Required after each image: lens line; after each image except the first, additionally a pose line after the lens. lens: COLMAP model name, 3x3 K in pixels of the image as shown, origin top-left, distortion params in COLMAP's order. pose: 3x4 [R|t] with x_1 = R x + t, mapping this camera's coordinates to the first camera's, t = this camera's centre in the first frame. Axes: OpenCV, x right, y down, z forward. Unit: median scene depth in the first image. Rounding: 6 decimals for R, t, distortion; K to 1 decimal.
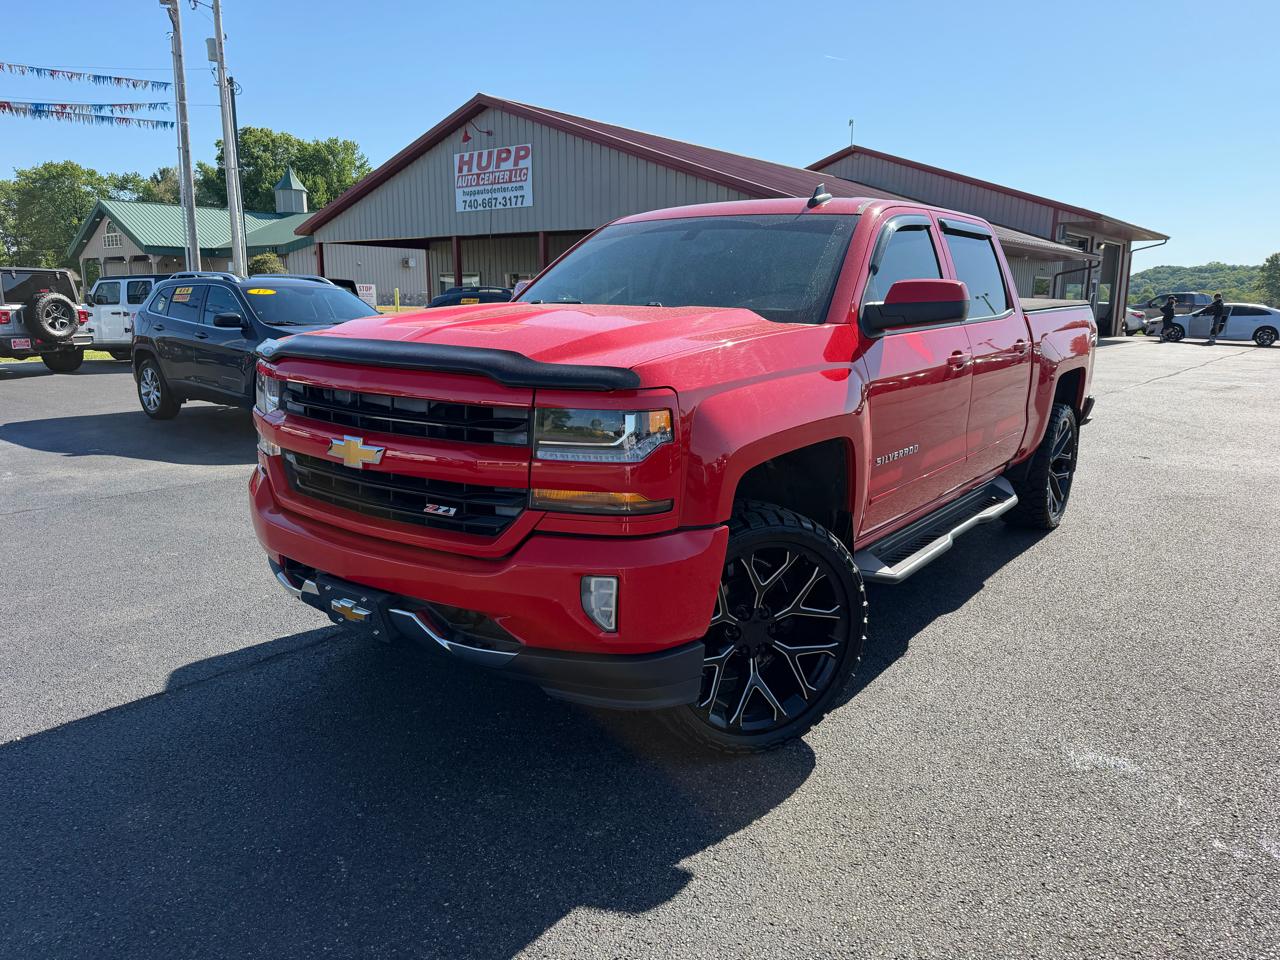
lens RADIAL K [[901.9, 0, 637.3], [0, 901.9, 483.1], [0, 0, 1]] dist [0.024354, -0.039696]
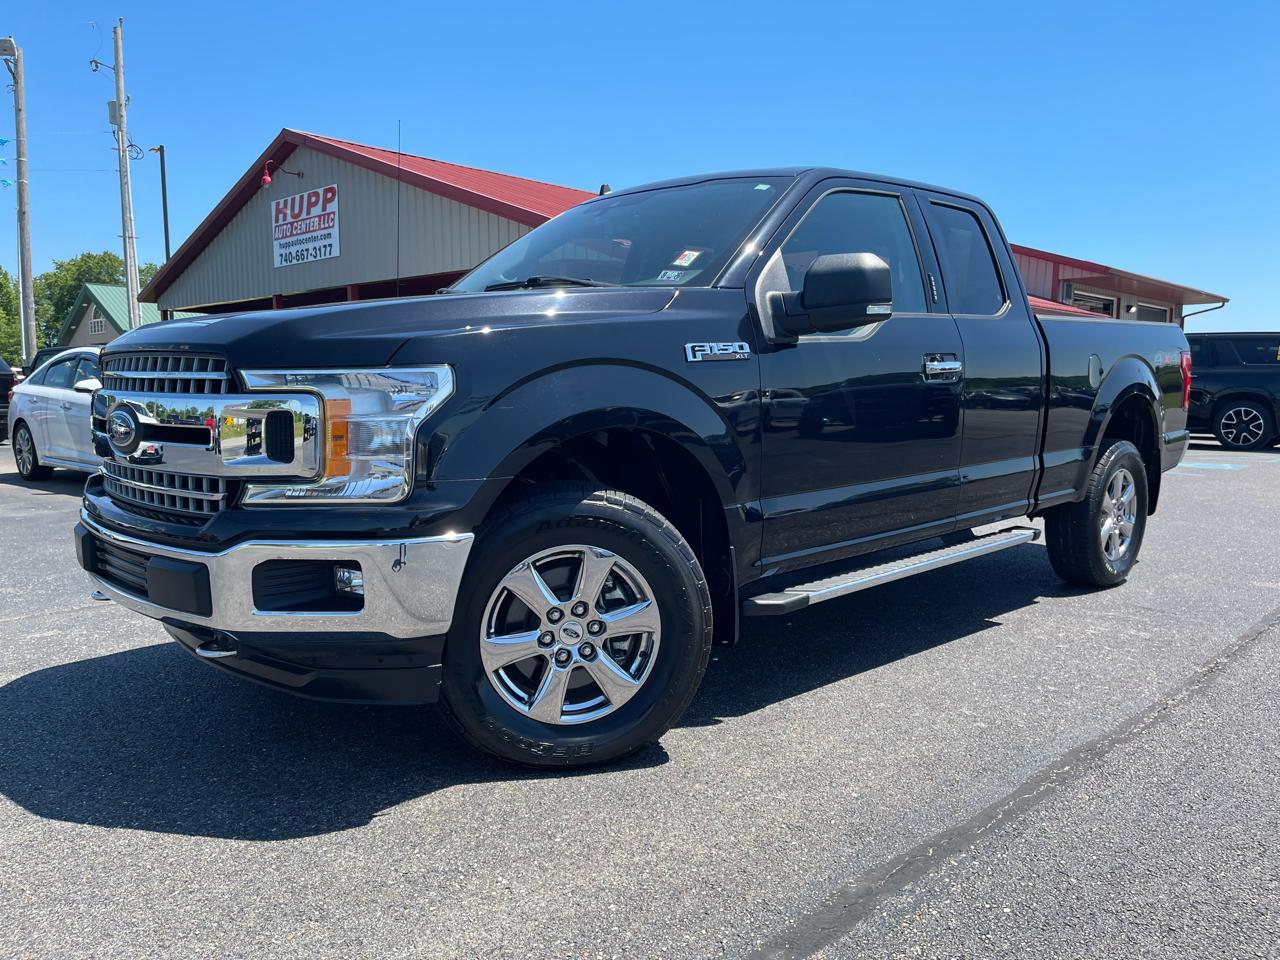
lens RADIAL K [[980.6, 0, 649.7], [0, 980.6, 487.7], [0, 0, 1]] dist [0.029406, -0.052234]
pose [[0.996893, 0.000159, -0.078767, 0.212368], [-0.008222, 0.994745, -0.102055, -0.002435], [0.078337, 0.102385, 0.991655, 0.123943]]
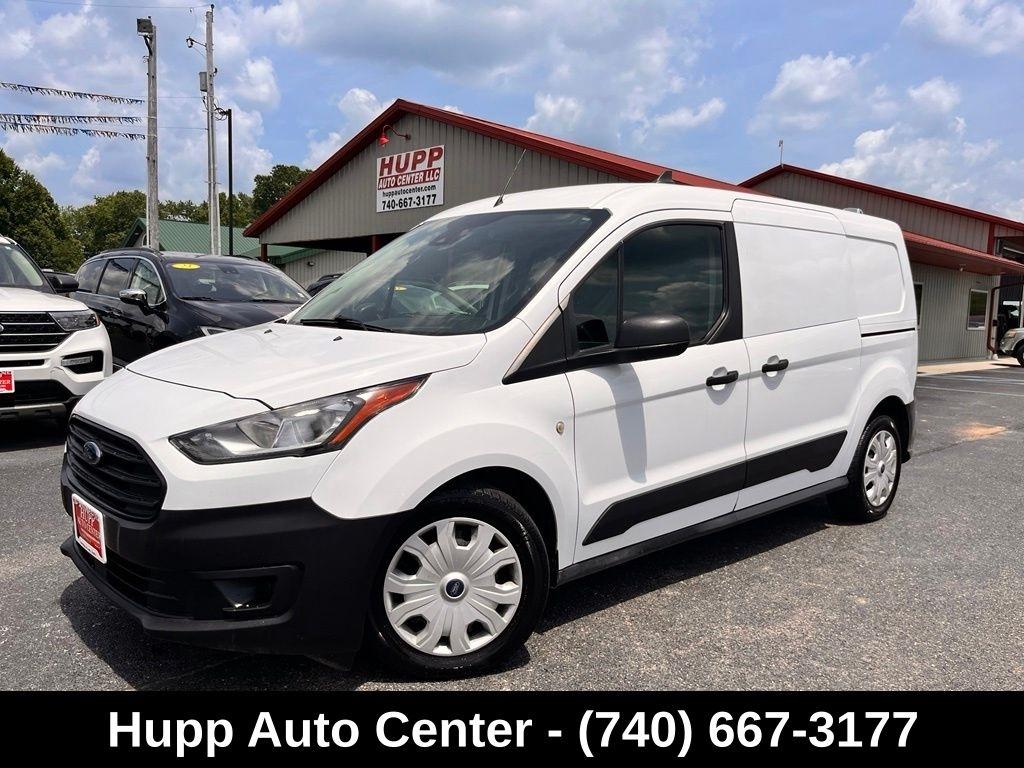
lens RADIAL K [[784.5, 0, 509.6], [0, 784.5, 380.9], [0, 0, 1]] dist [0.029406, -0.052234]
pose [[0.992591, 0.033245, -0.116867, 0.058776], [-0.046319, 0.992740, -0.111001, -0.015015], [0.112328, 0.115591, 0.986925, 0.144563]]
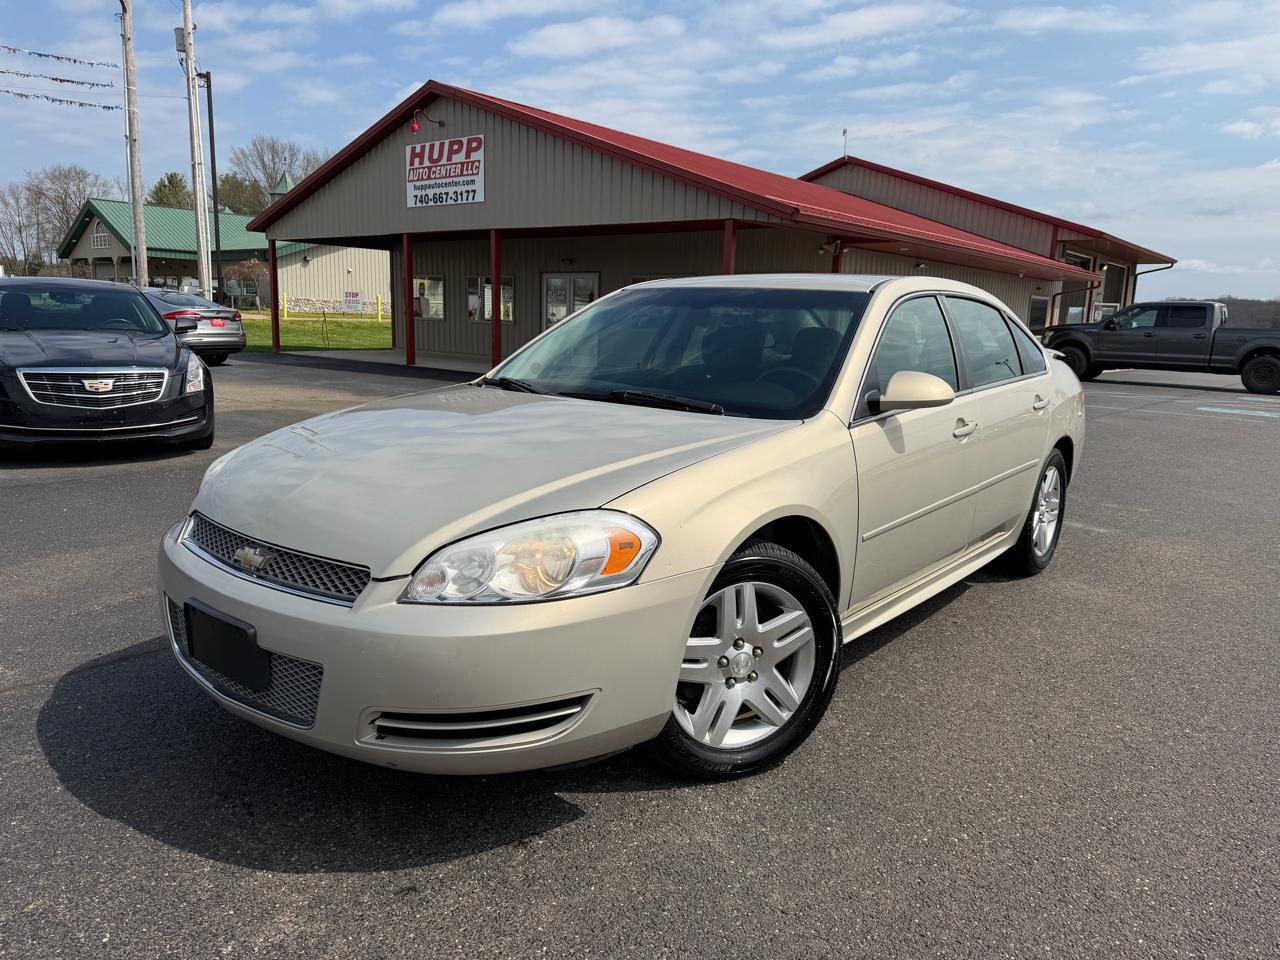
lens RADIAL K [[901.9, 0, 640.6], [0, 901.9, 488.3], [0, 0, 1]] dist [0.024354, -0.039696]
pose [[0.999645, 0.026248, -0.004466, 0.049847], [-0.026306, 0.999562, -0.013523, -0.003529], [0.004109, 0.013635, 0.999899, 0.066633]]
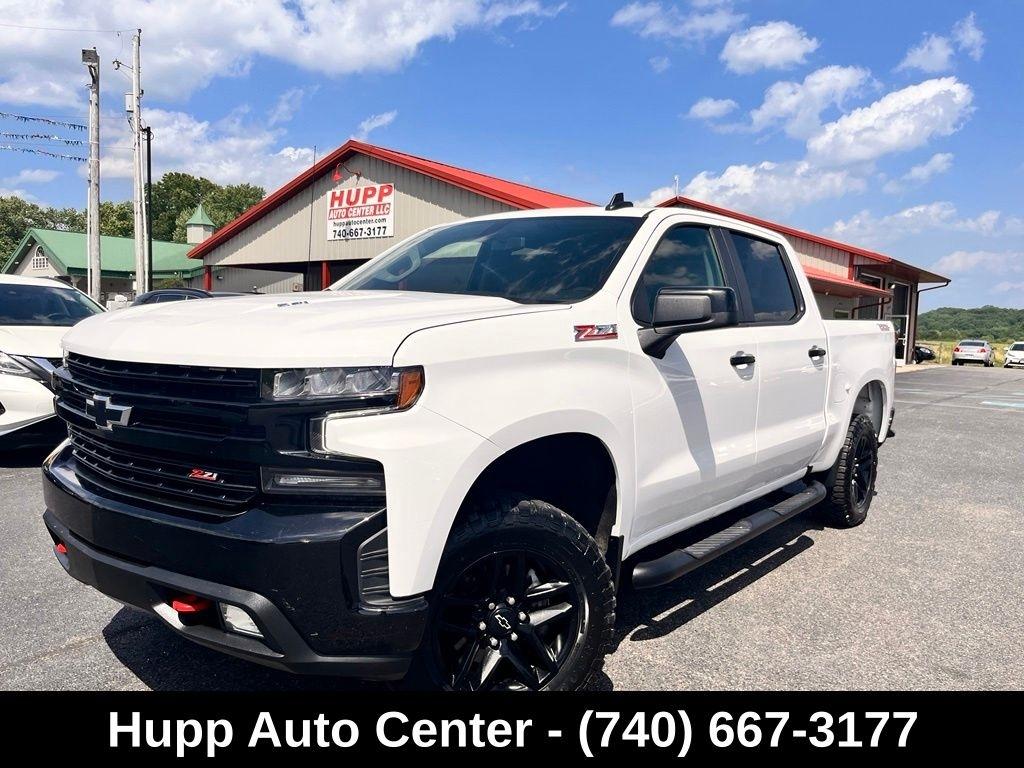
lens RADIAL K [[784.5, 0, 513.4], [0, 784.5, 389.7], [0, 0, 1]] dist [0.029406, -0.052234]
pose [[0.999613, 0.021856, 0.017203, 0.019598], [-0.019662, 0.992728, -0.118760, -0.000519], [-0.019674, 0.118376, 0.992774, 0.035070]]
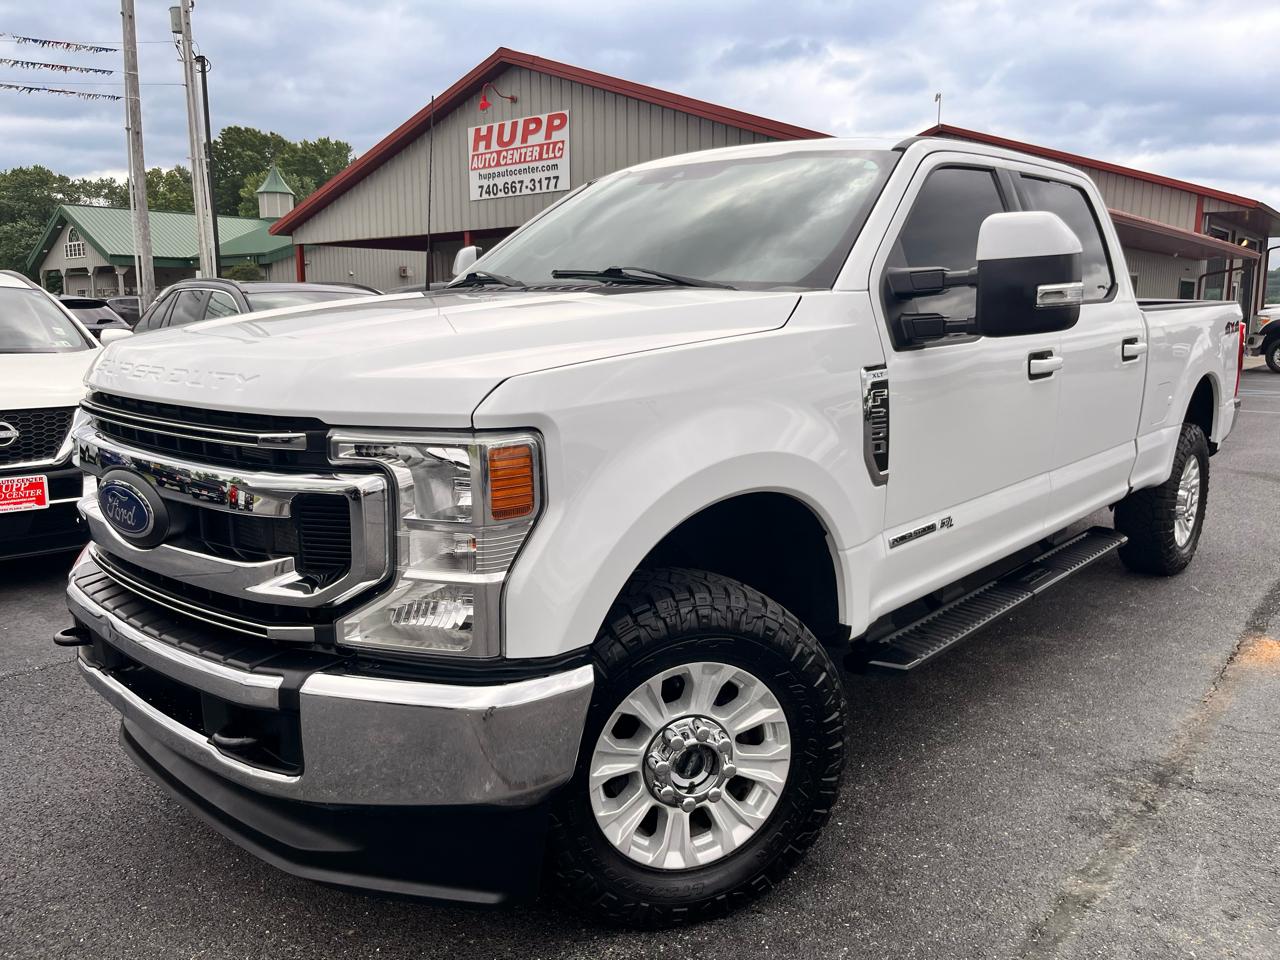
lens RADIAL K [[983.3, 0, 630.4], [0, 983.3, 480.6], [0, 0, 1]] dist [0.009270, -0.014339]
pose [[0.999756, -0.003829, -0.021763, -0.040987], [0.003153, 0.999514, -0.031016, -0.027912], [0.021872, 0.030940, 0.999282, 0.147384]]
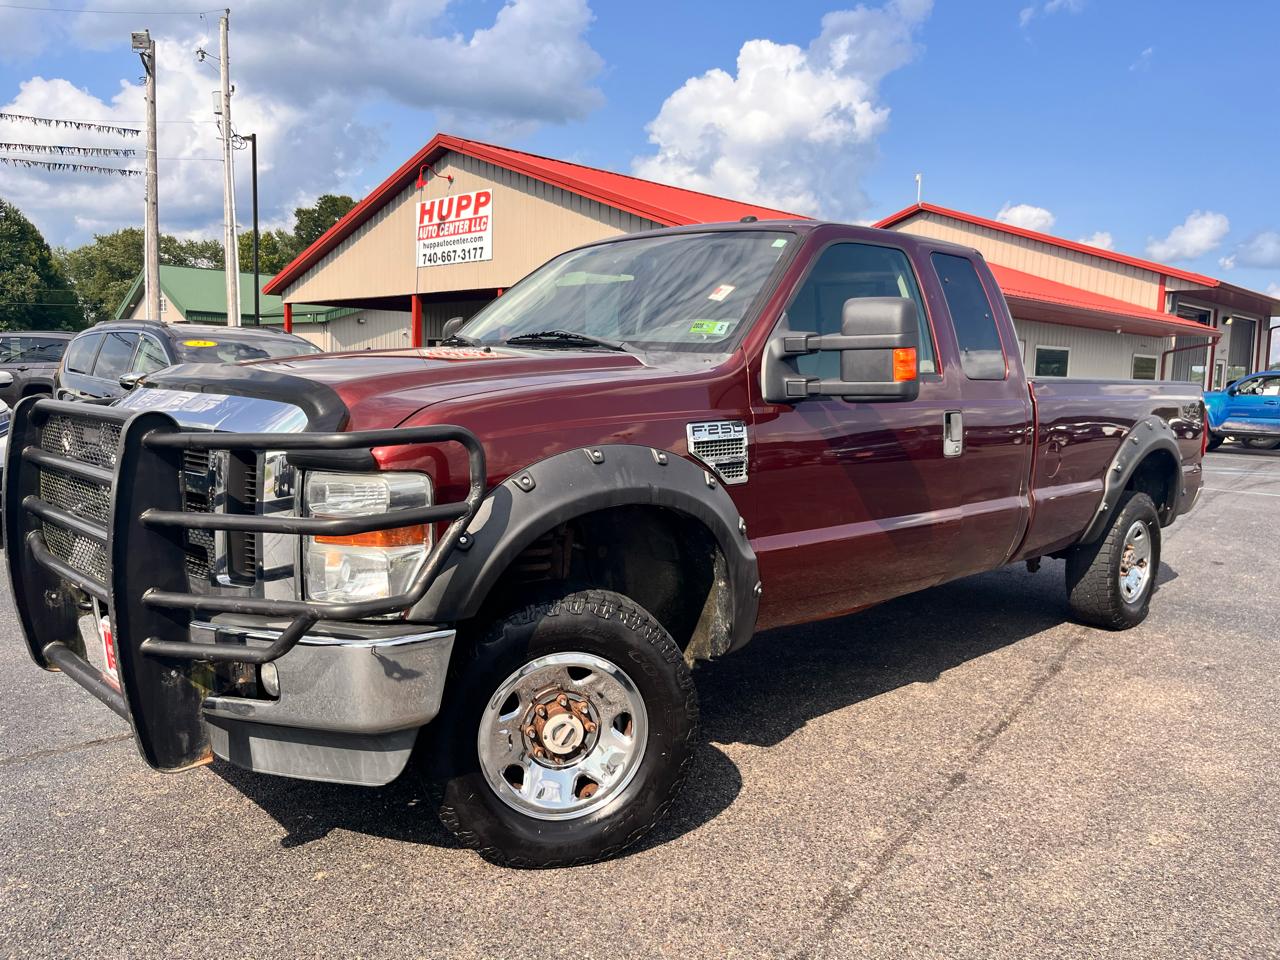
lens RADIAL K [[980.6, 0, 632.5], [0, 980.6, 477.1], [0, 0, 1]] dist [0.029406, -0.052234]
pose [[0.993888, 0.030015, -0.106238, 0.106706], [-0.040418, 0.994447, -0.097164, -0.014782], [0.102732, 0.100864, 0.989582, 0.100892]]
